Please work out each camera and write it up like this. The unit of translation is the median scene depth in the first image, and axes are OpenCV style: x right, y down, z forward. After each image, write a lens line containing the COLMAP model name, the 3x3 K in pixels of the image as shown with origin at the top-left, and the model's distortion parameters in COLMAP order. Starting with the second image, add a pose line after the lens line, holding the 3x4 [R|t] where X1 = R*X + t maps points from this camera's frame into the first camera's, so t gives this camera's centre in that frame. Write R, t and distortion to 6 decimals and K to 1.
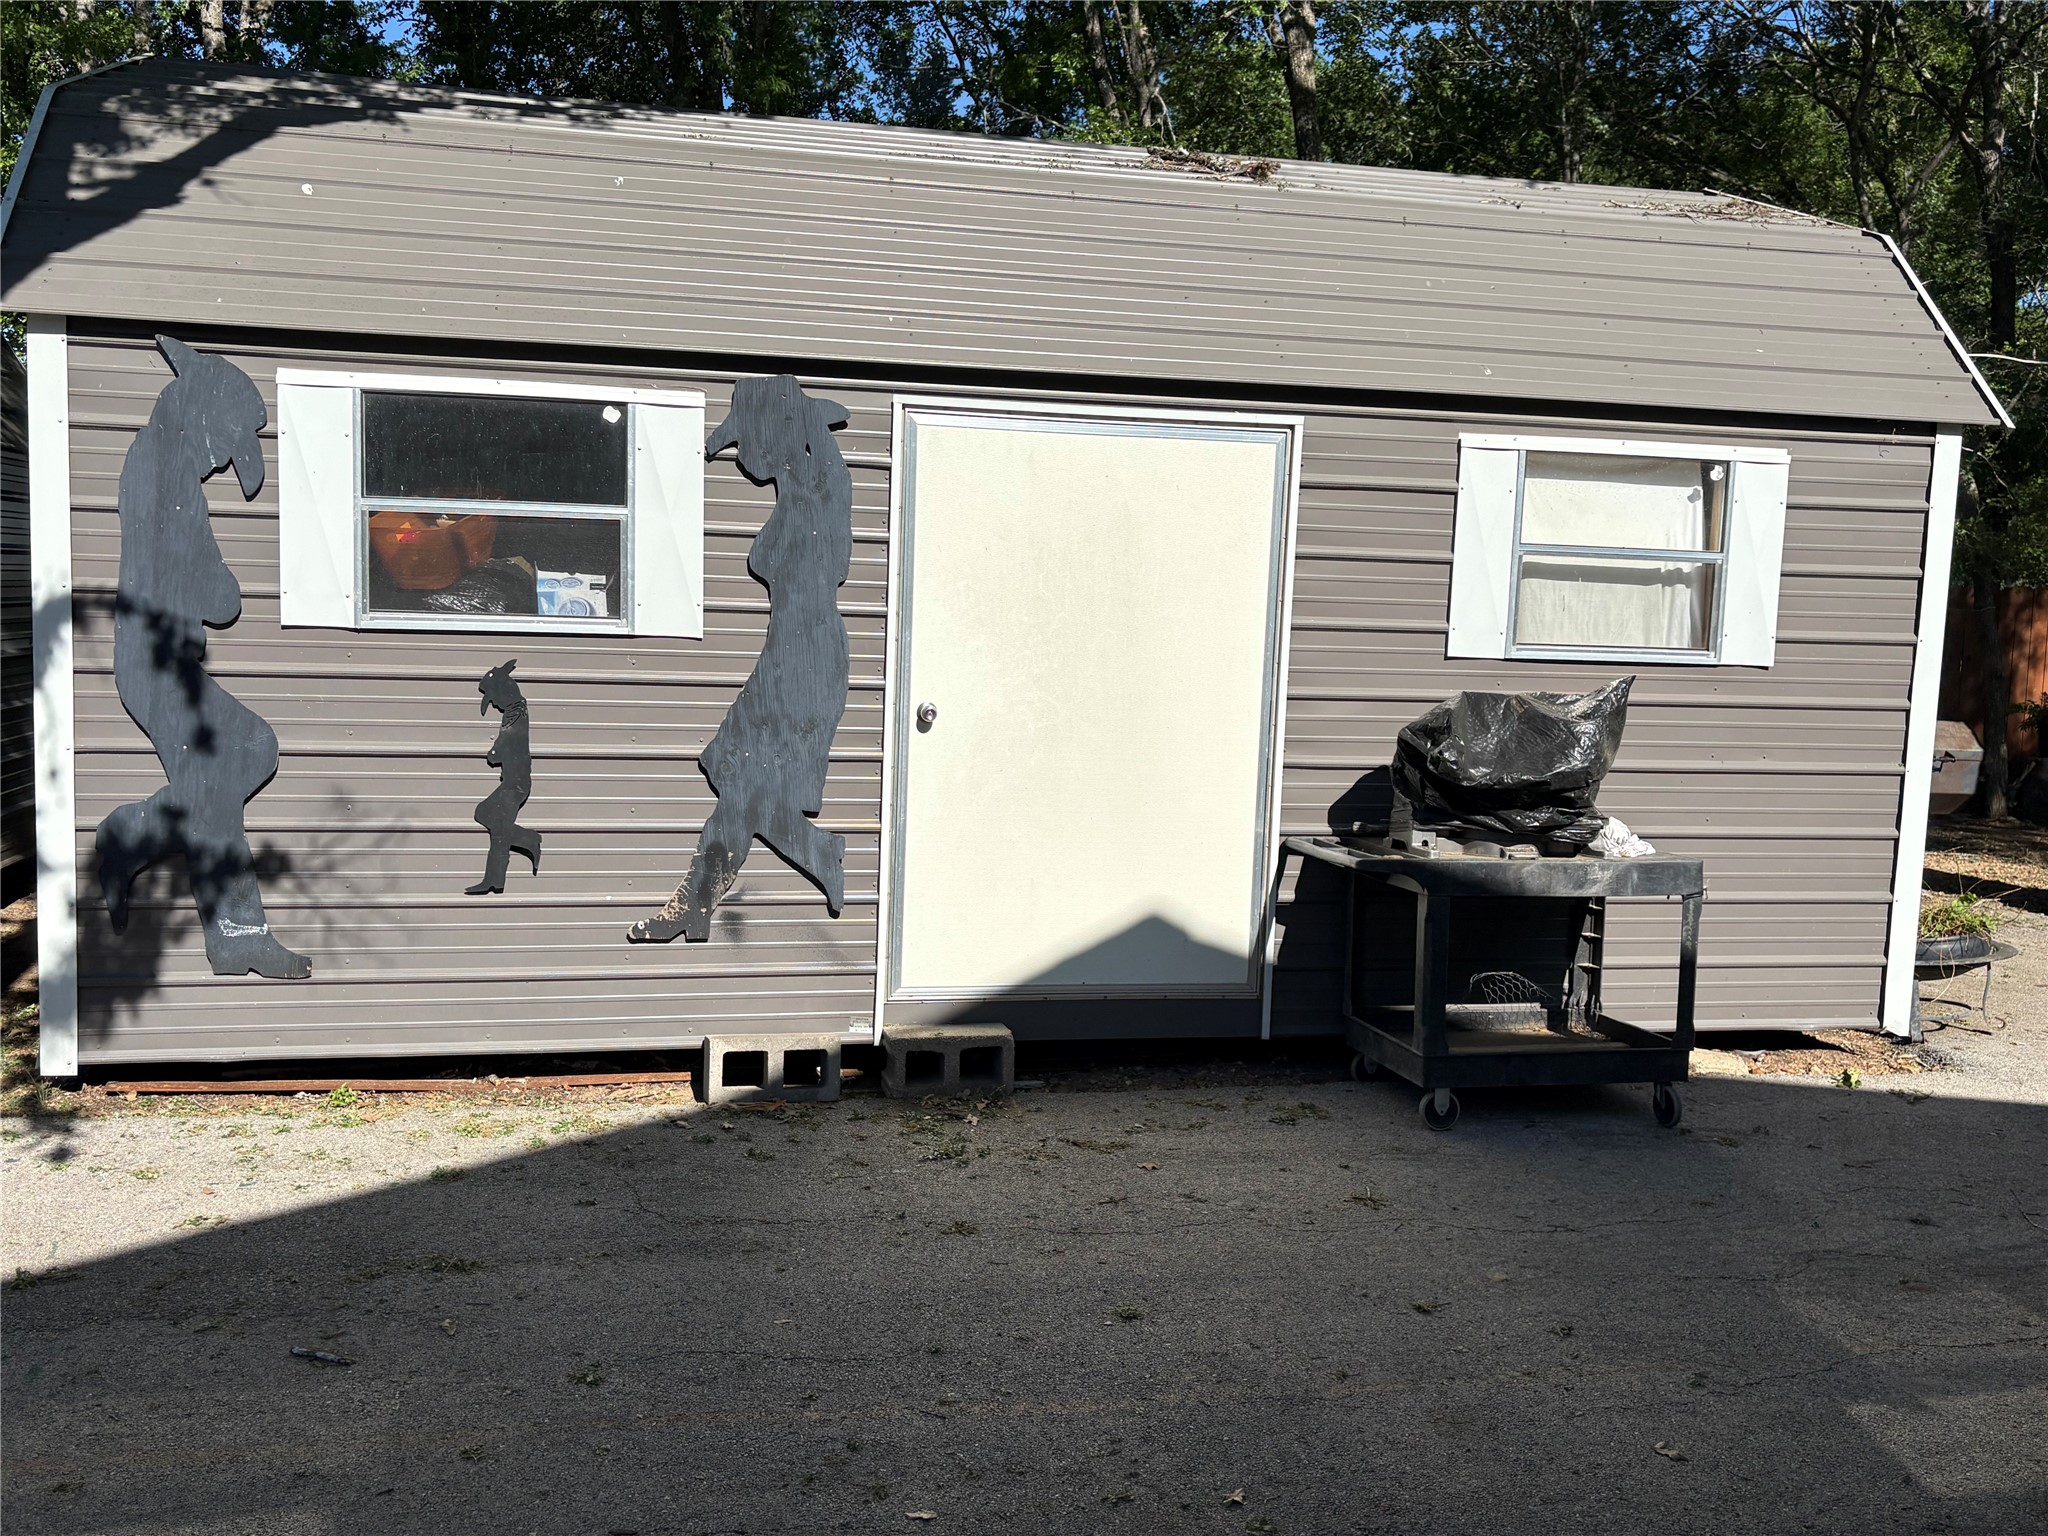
lens RADIAL K [[1784.1, 0, 1024.0], [0, 1784.1, 768.0], [0, 0, 1]] dist [0.026583, 0.001125]
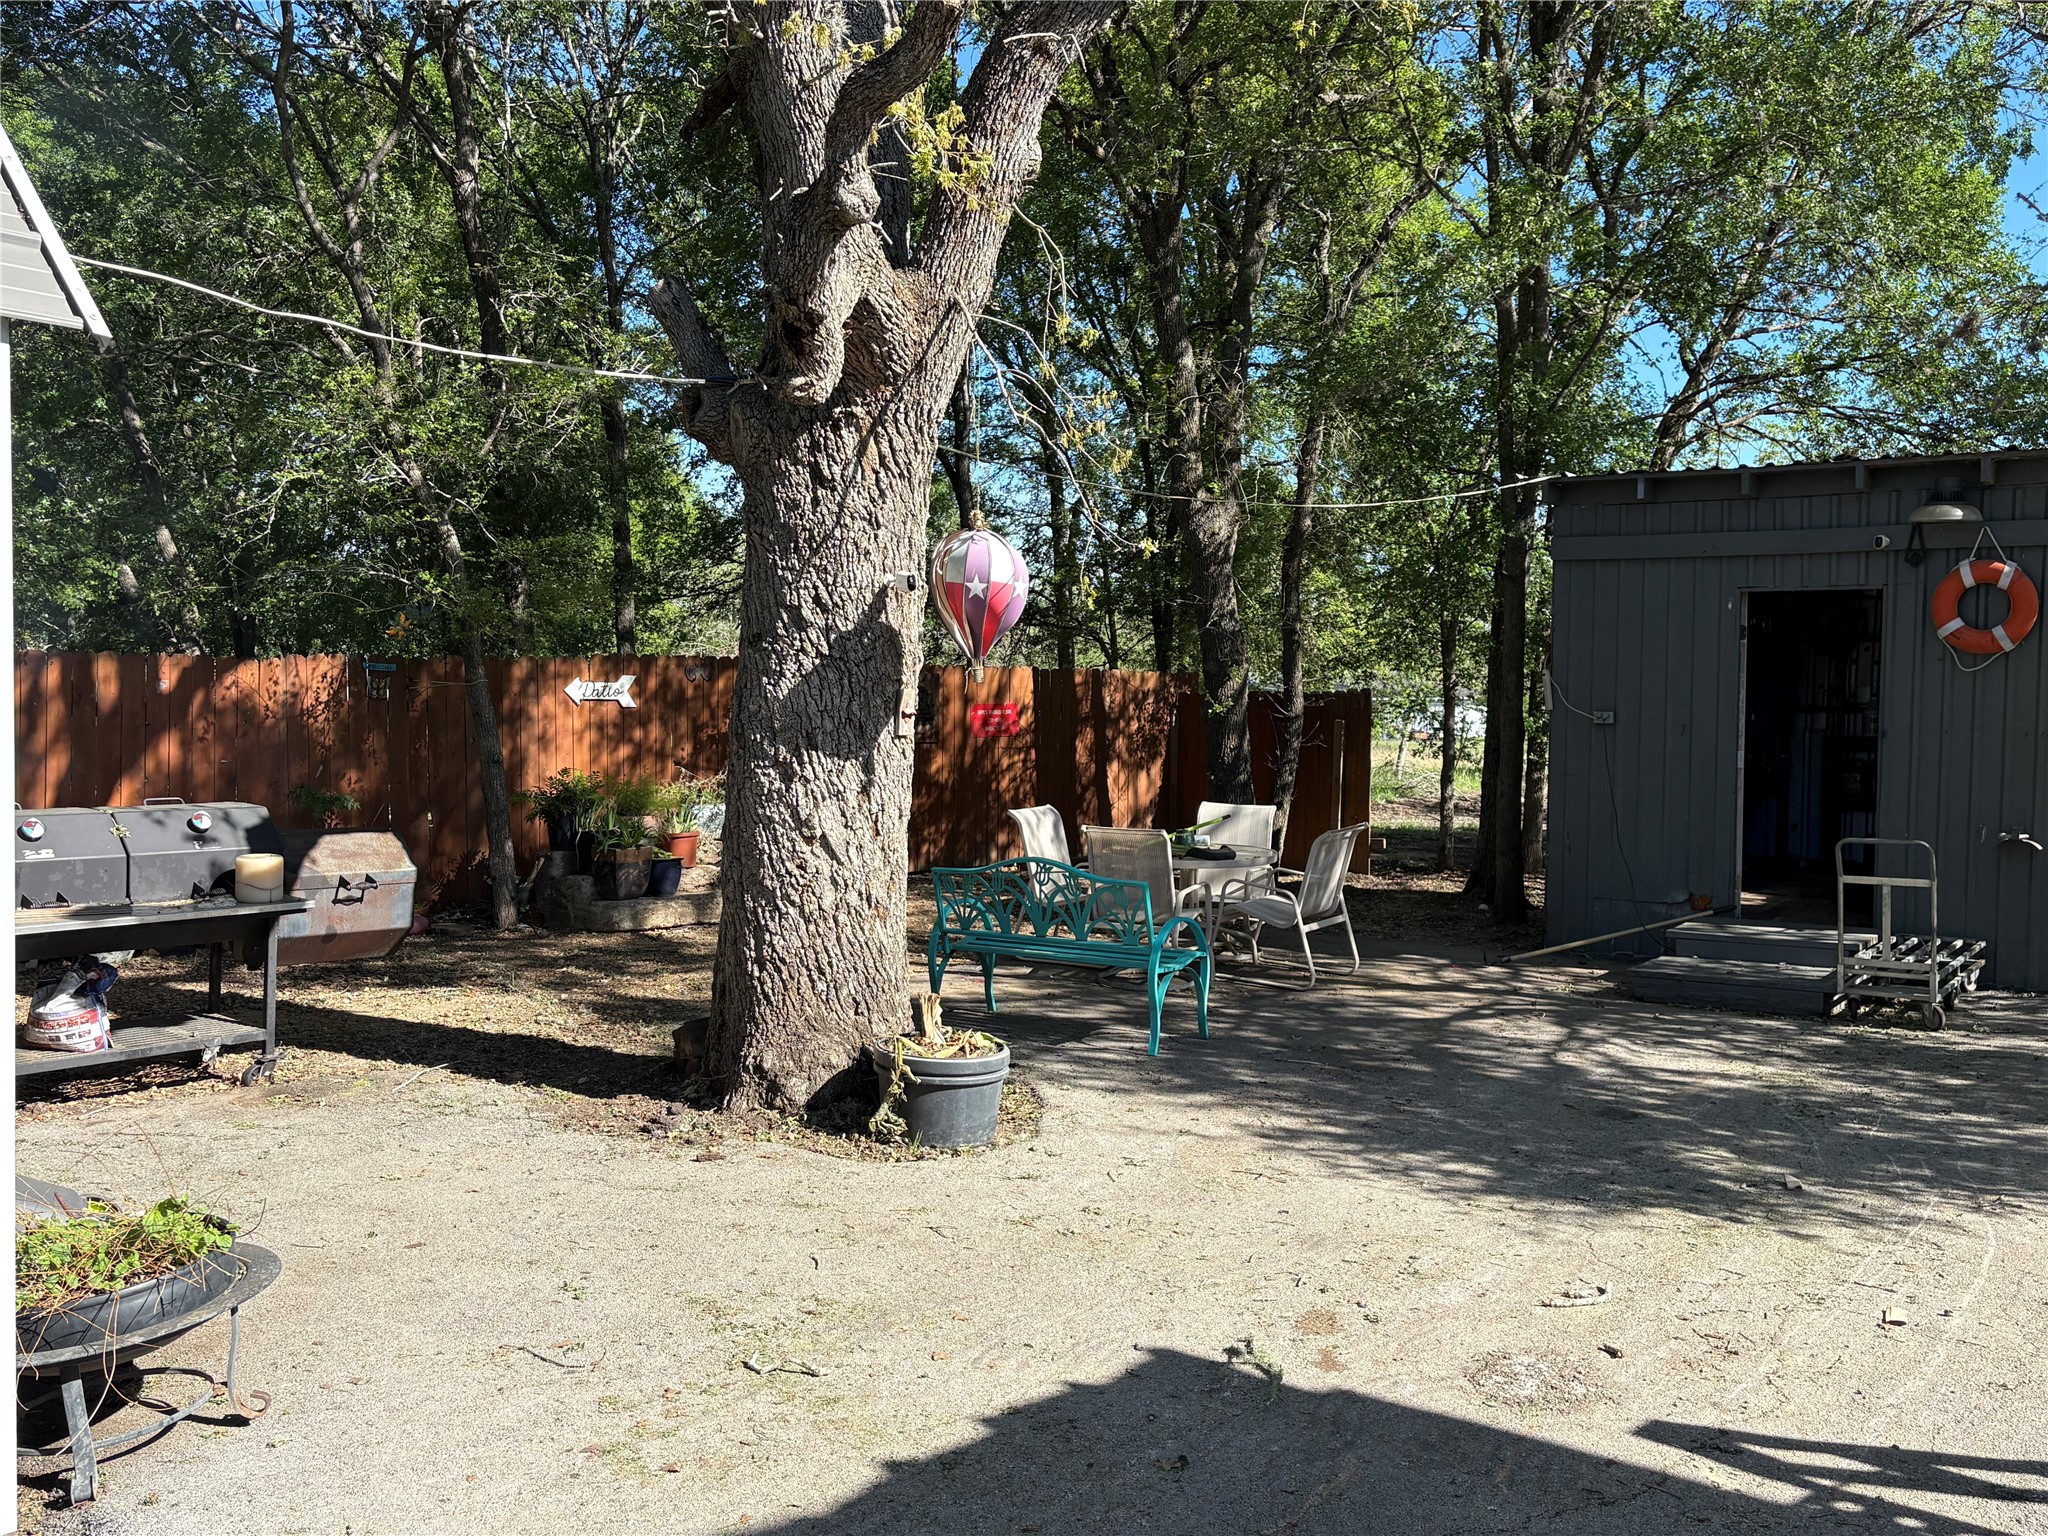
lens RADIAL K [[1784.1, 0, 1024.0], [0, 1784.1, 768.0], [0, 0, 1]] dist [0.026583, 0.001125]
pose [[0.757855, -0.048094, 0.650649, 0.236234], [0.076626, 0.996938, -0.015561, -0.020550], [-0.647908, 0.061650, 0.759220, 0.255531]]
